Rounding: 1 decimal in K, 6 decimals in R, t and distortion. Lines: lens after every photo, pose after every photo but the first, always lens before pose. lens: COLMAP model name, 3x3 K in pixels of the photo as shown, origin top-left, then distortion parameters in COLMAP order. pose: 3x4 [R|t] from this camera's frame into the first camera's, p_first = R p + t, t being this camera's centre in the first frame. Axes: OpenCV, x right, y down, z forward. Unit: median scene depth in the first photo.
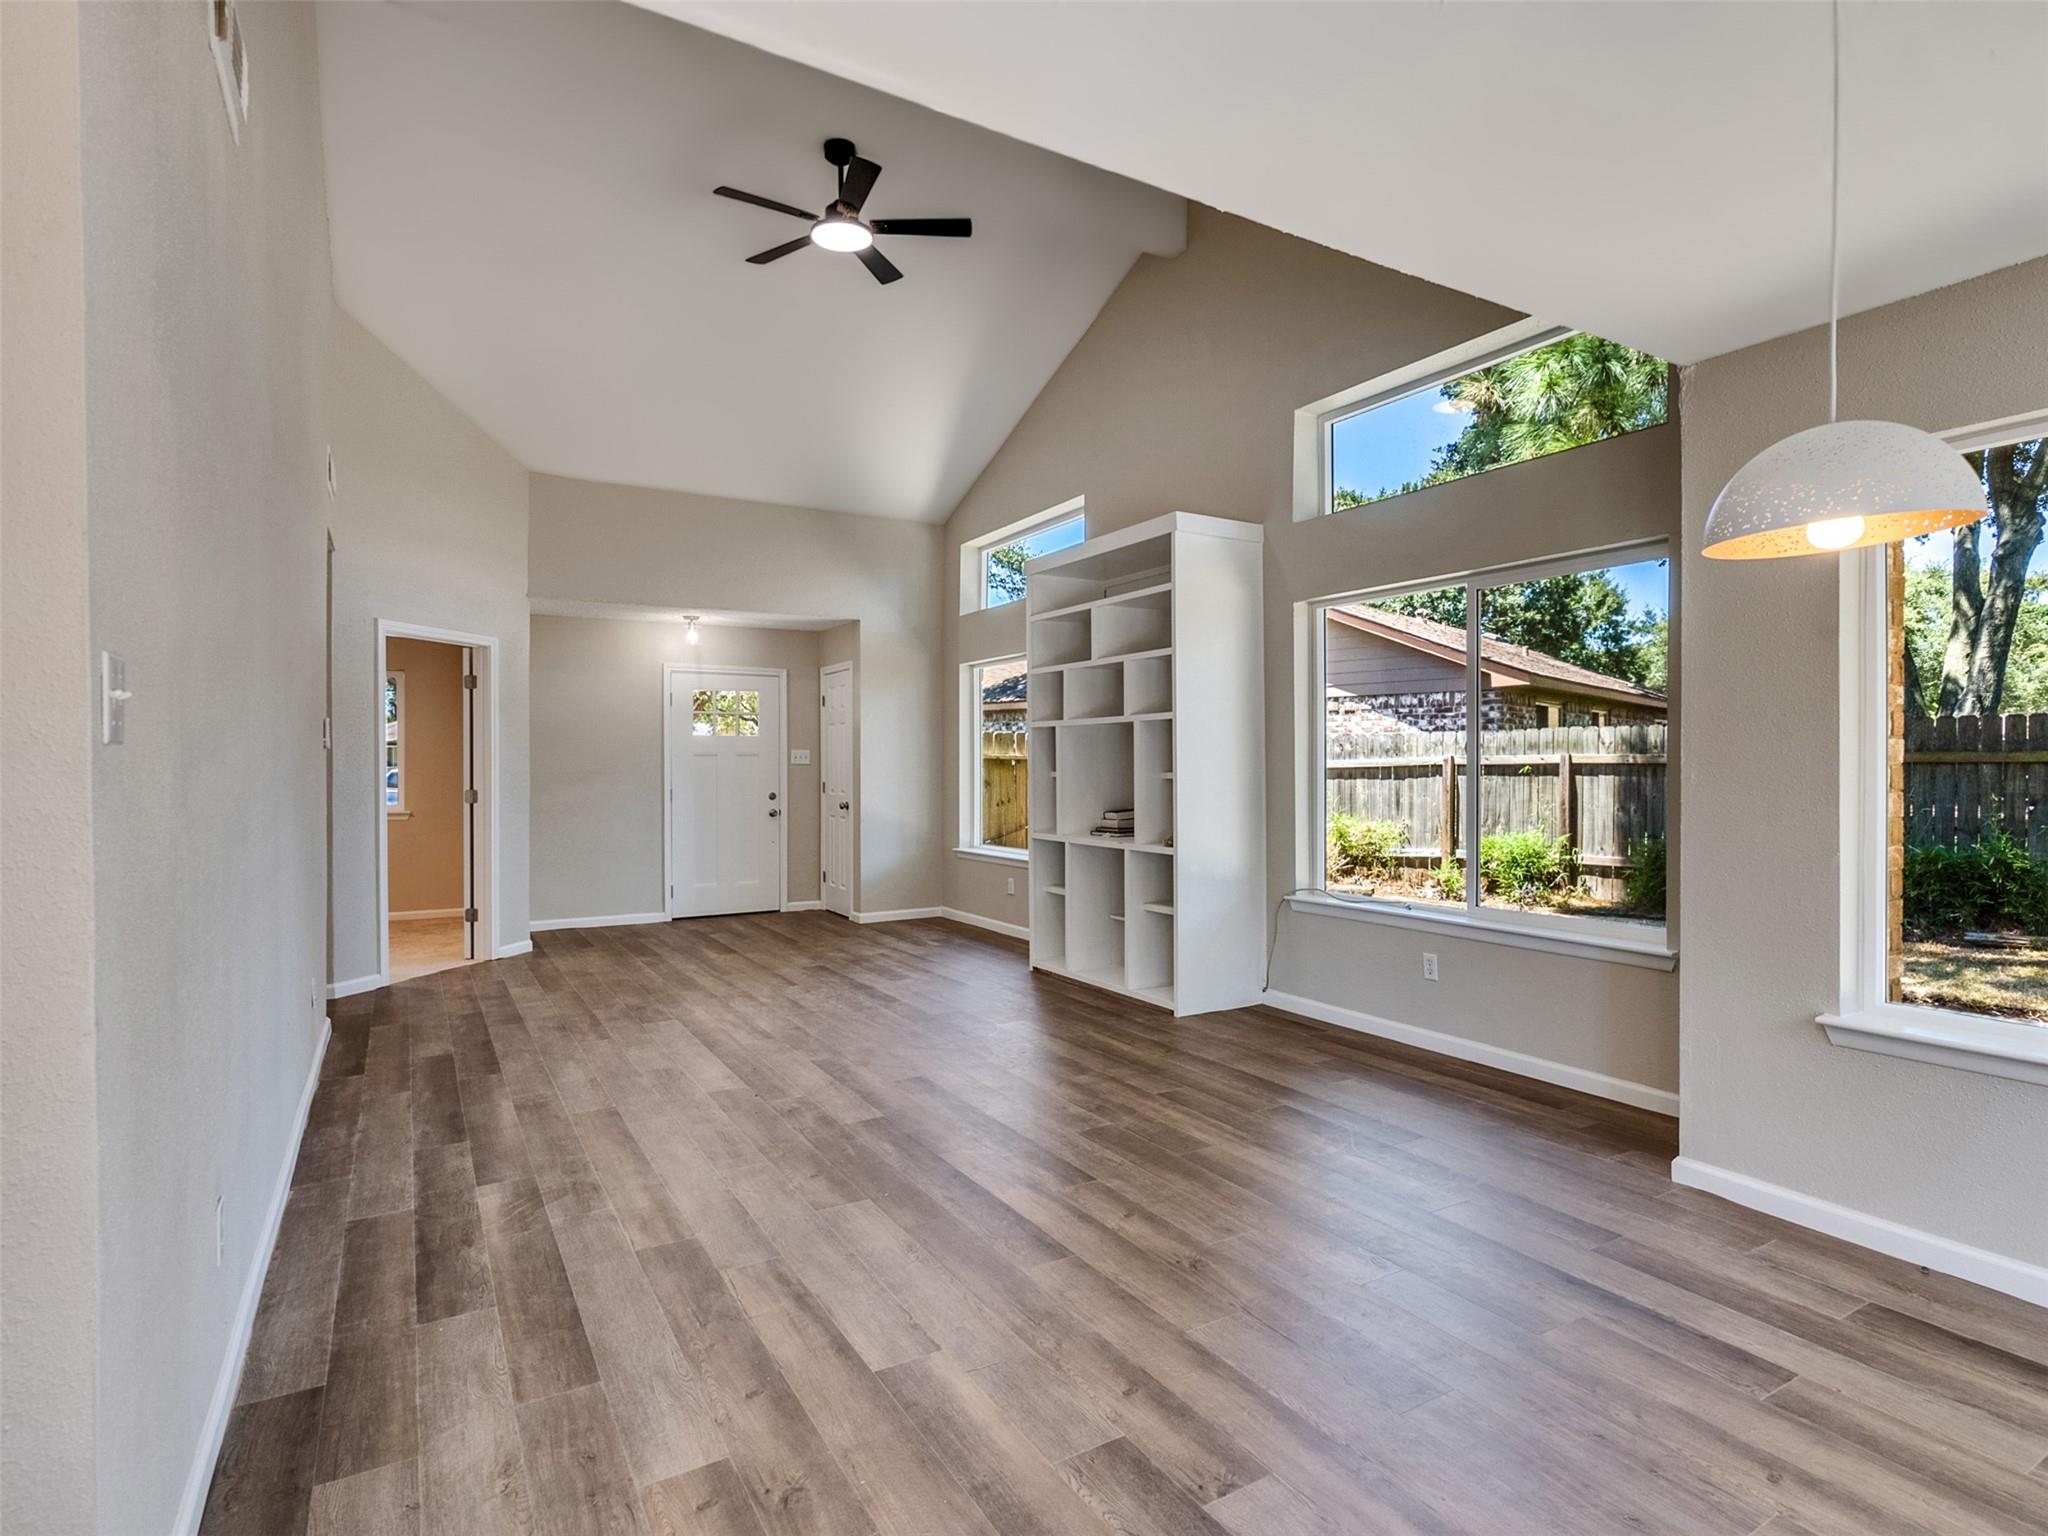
lens RADIAL K [[1049.2, 0, 1013.7], [0, 1049.2, 764.3], [0, 0, 1]] dist [-0.001949, 0.002420]
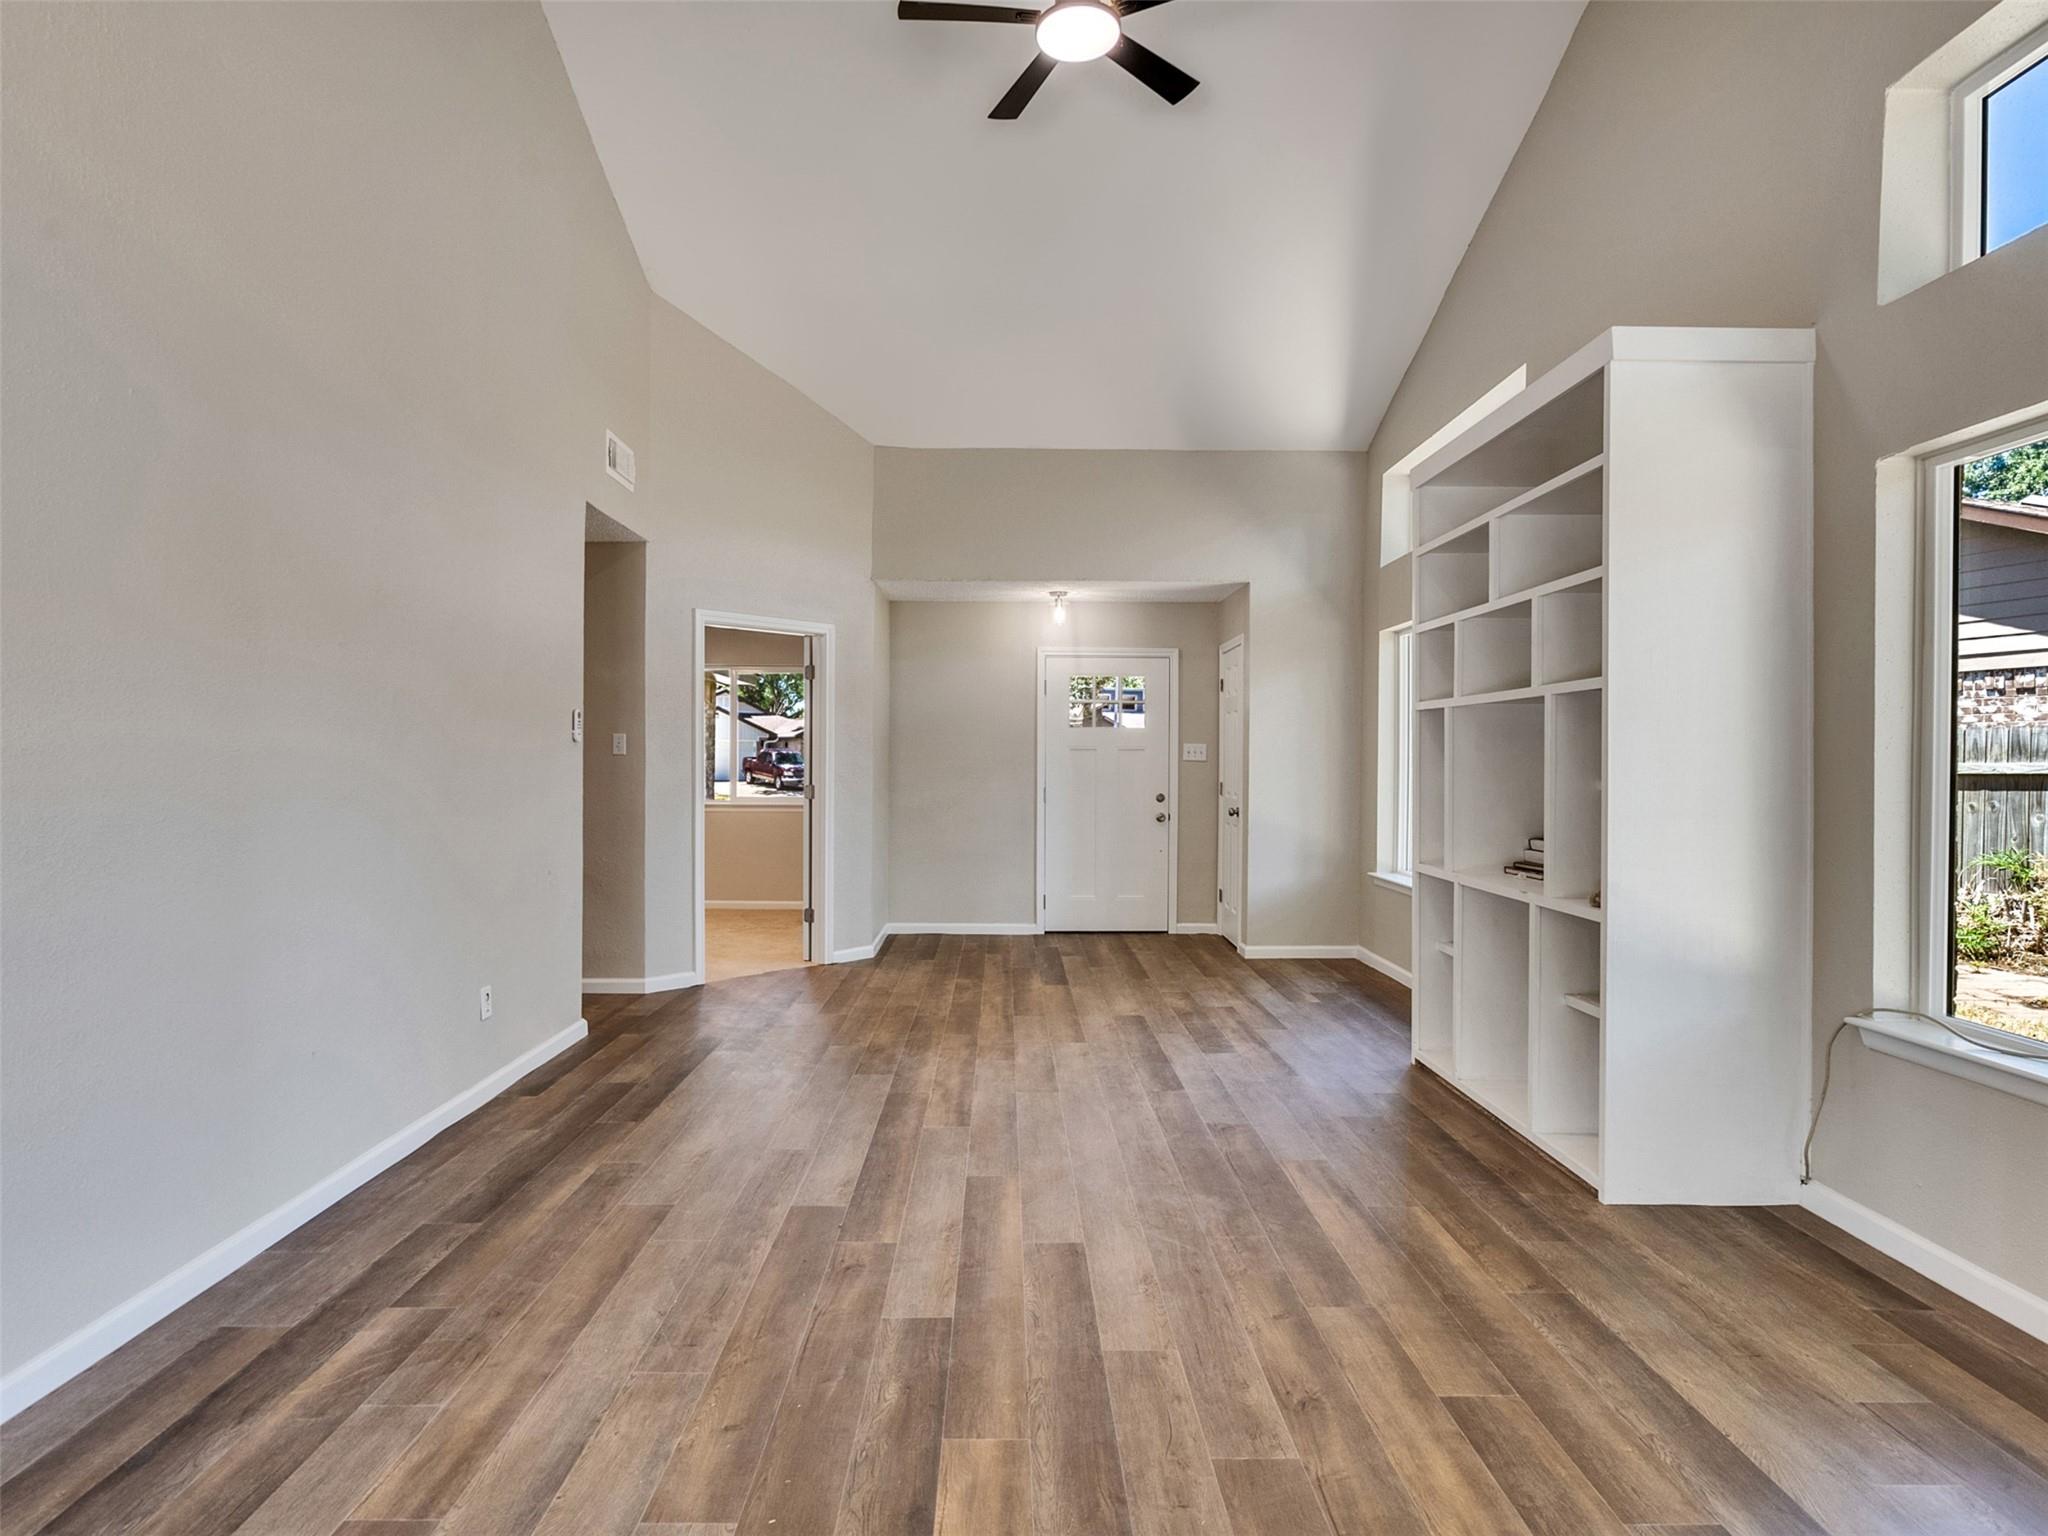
lens RADIAL K [[1049.2, 0, 1010.0], [0, 1049.2, 766.3], [0, 0, 1]] dist [-0.001949, 0.002420]
pose [[0.866883, 0.010435, -0.498402, 0.151778], [-0.007235, 0.999939, 0.008352, -0.002537], [0.498459, -0.003634, 0.866906, 0.323521]]
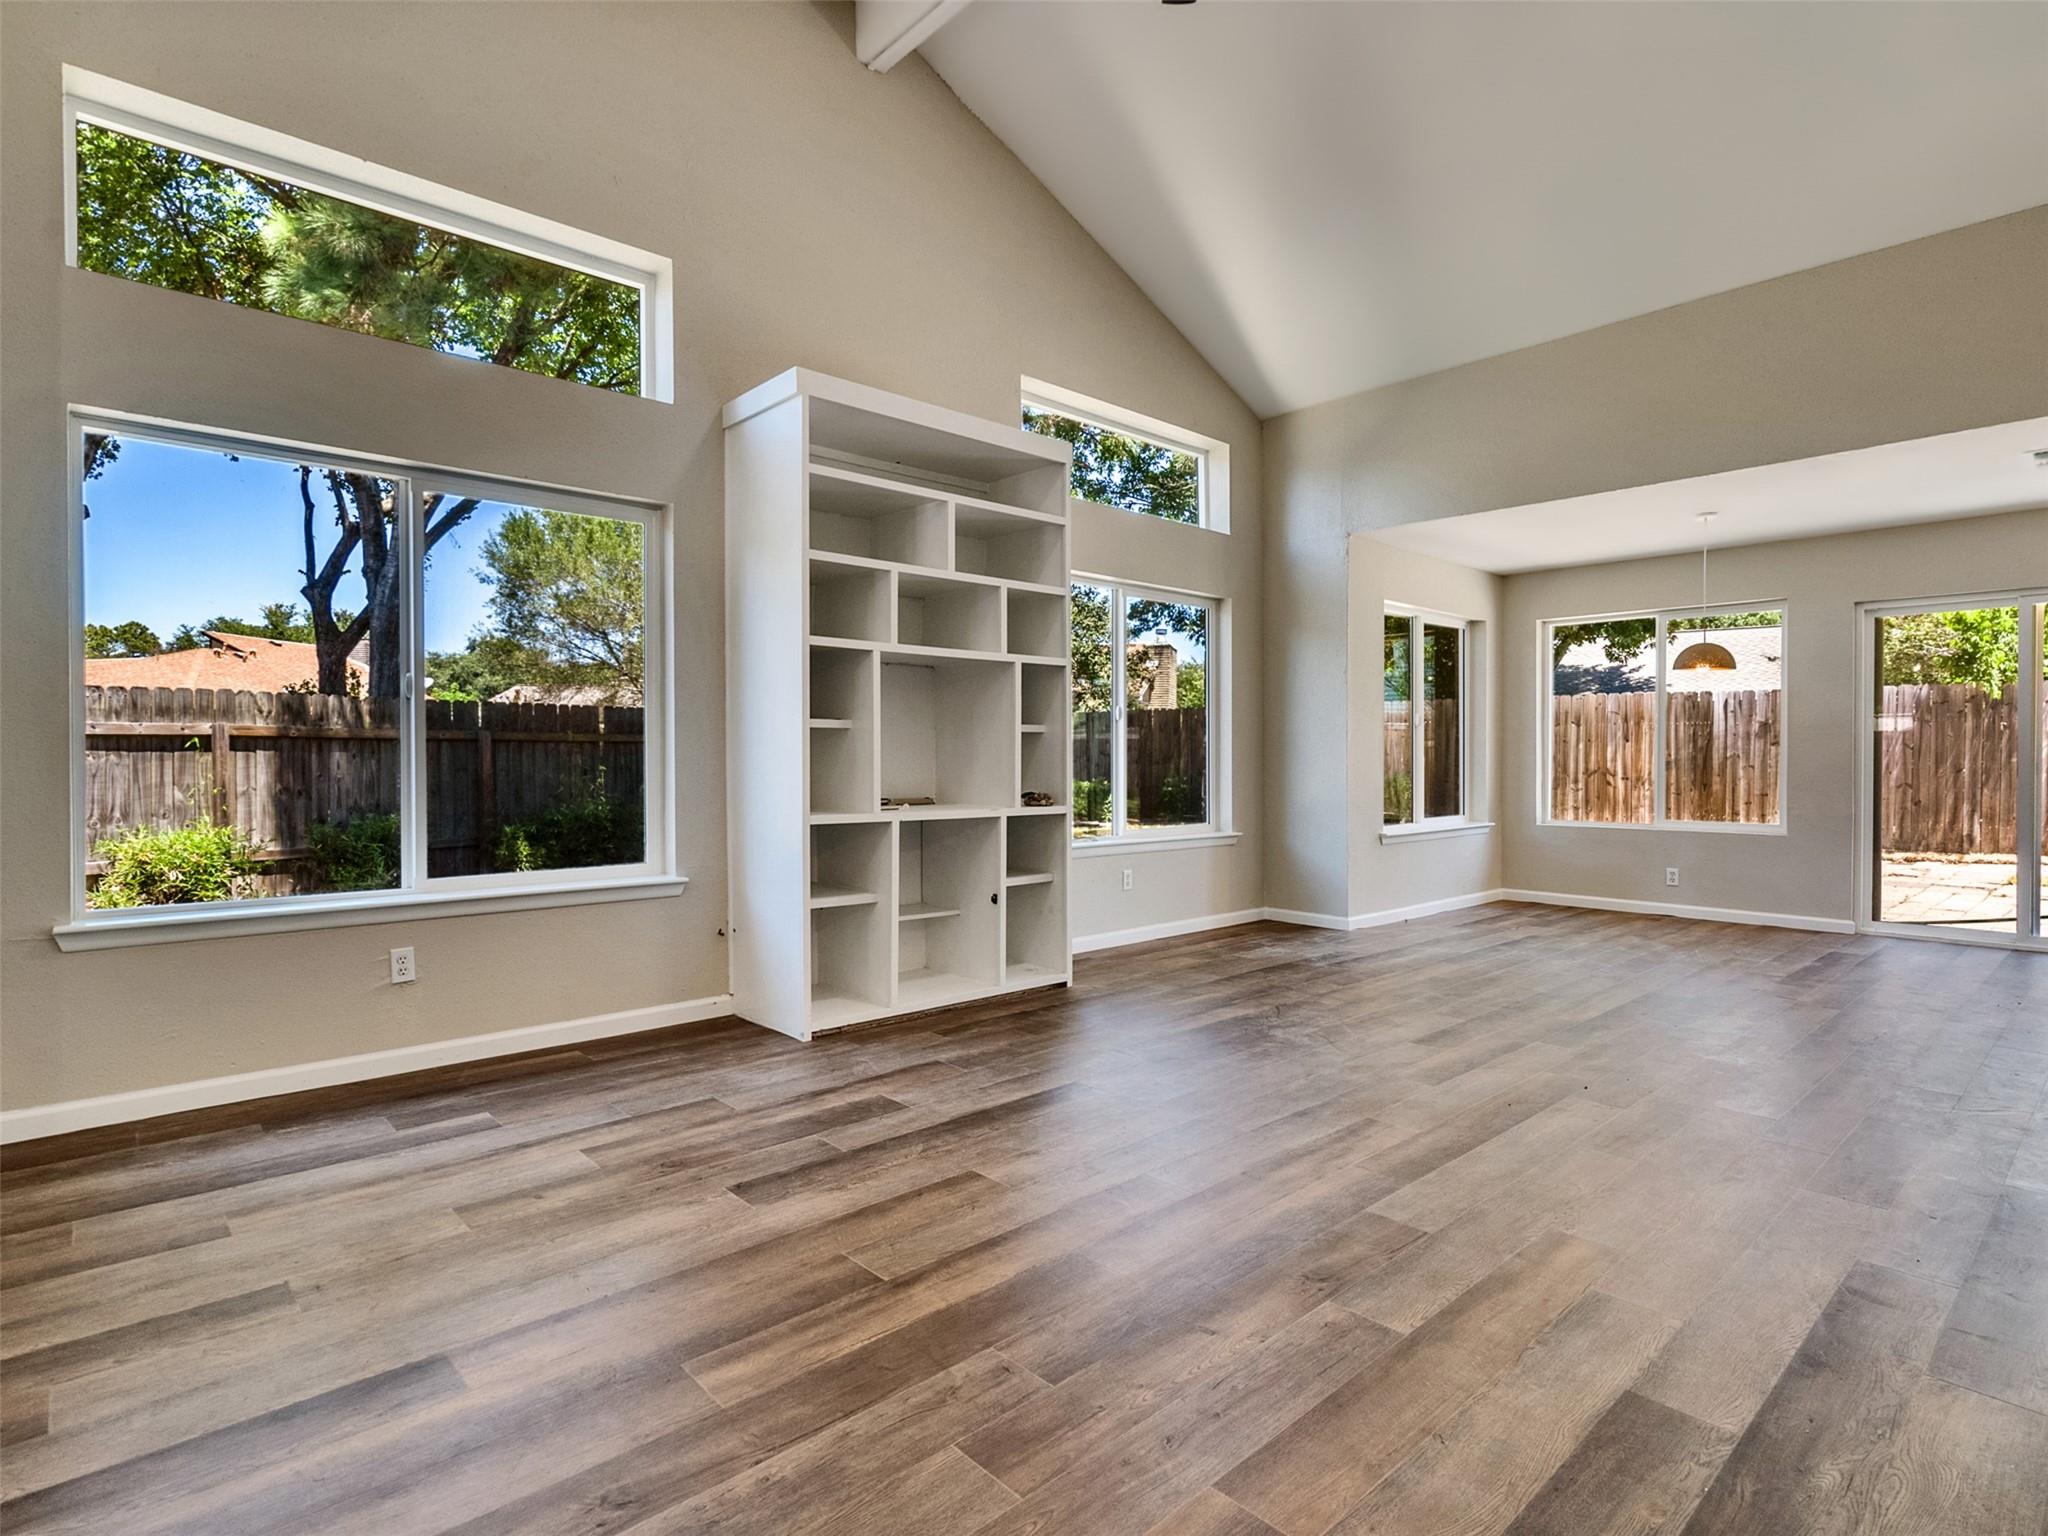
lens RADIAL K [[1049.2, 0, 1021.7], [0, 1049.2, 768.3], [0, 0, 1]] dist [-0.001949, 0.002420]
pose [[-0.207595, -0.006467, 0.978193, -0.716104], [0.001312, 0.999975, 0.006889, 0.038234], [-0.978214, 0.002713, -0.207582, 1.187952]]
